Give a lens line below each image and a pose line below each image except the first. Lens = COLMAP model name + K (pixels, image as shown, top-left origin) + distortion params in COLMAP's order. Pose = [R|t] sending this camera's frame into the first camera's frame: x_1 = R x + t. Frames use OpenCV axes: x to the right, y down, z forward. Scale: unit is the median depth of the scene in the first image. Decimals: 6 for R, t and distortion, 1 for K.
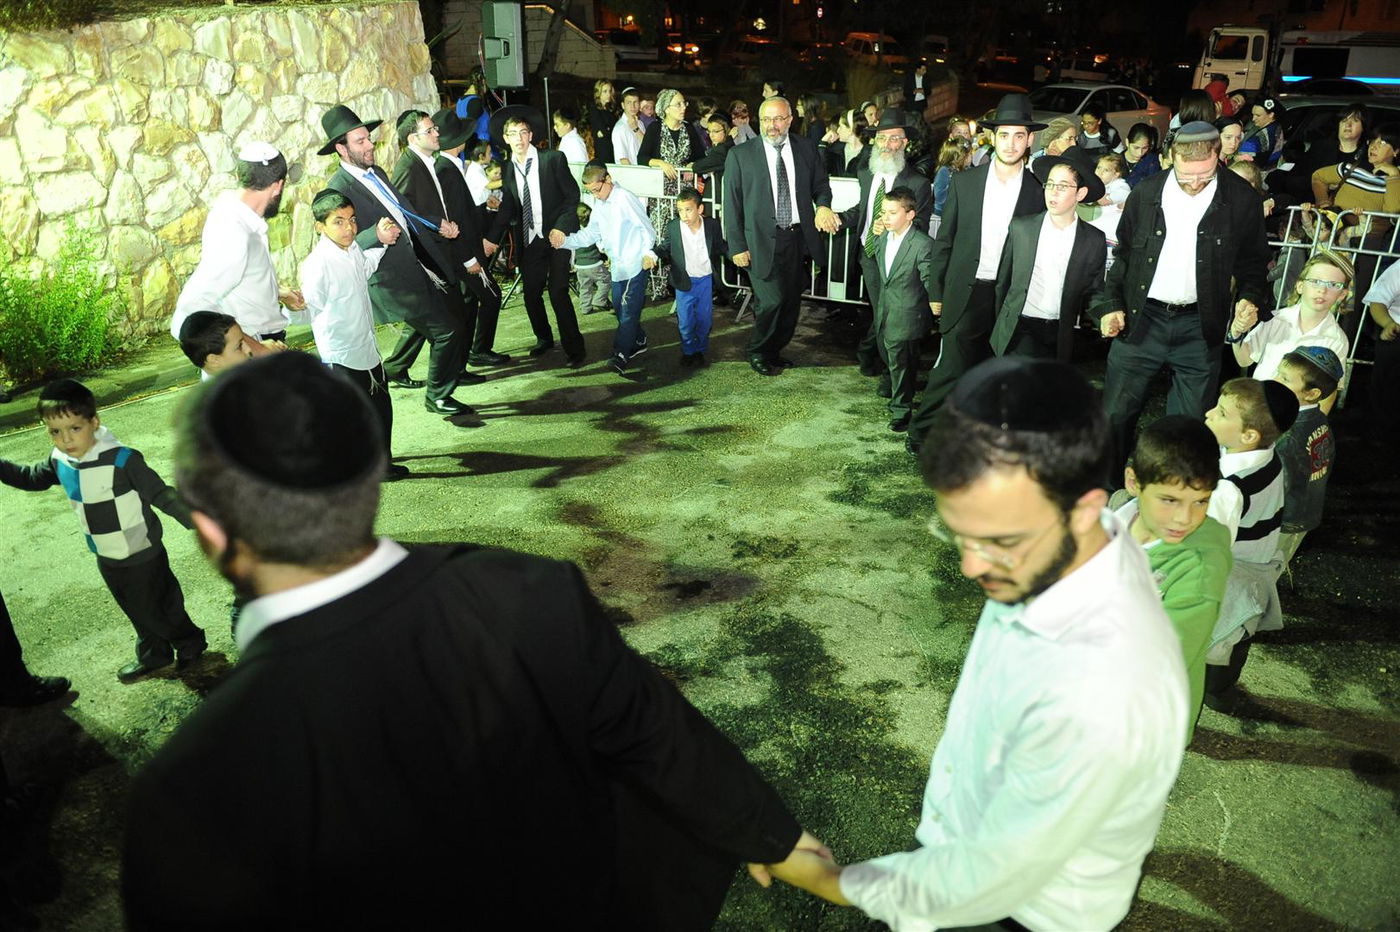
lens RADIAL K [[964.4, 0, 709.0], [0, 964.4, 472.3], [0, 0, 1]] dist [-0.051473, 0.002872]
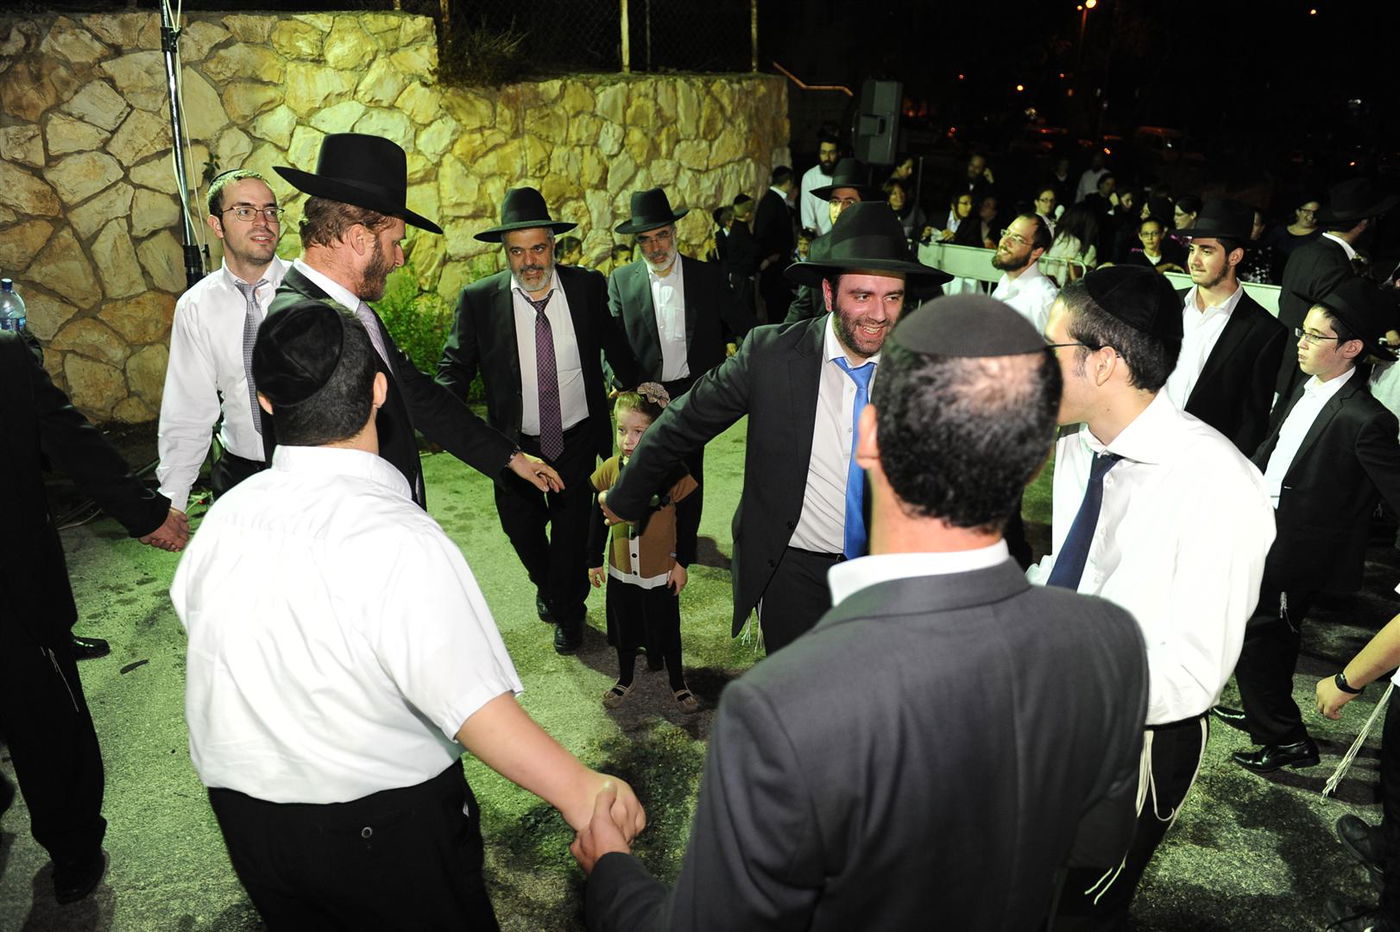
lens RADIAL K [[964.4, 0, 694.3], [0, 964.4, 469.1], [0, 0, 1]] dist [-0.051473, 0.002872]
pose [[0.966539, 0.115714, -0.228940, -0.148503], [-0.133189, 0.989127, -0.062363, -0.004528], [0.219234, 0.090769, 0.971441, 0.025204]]
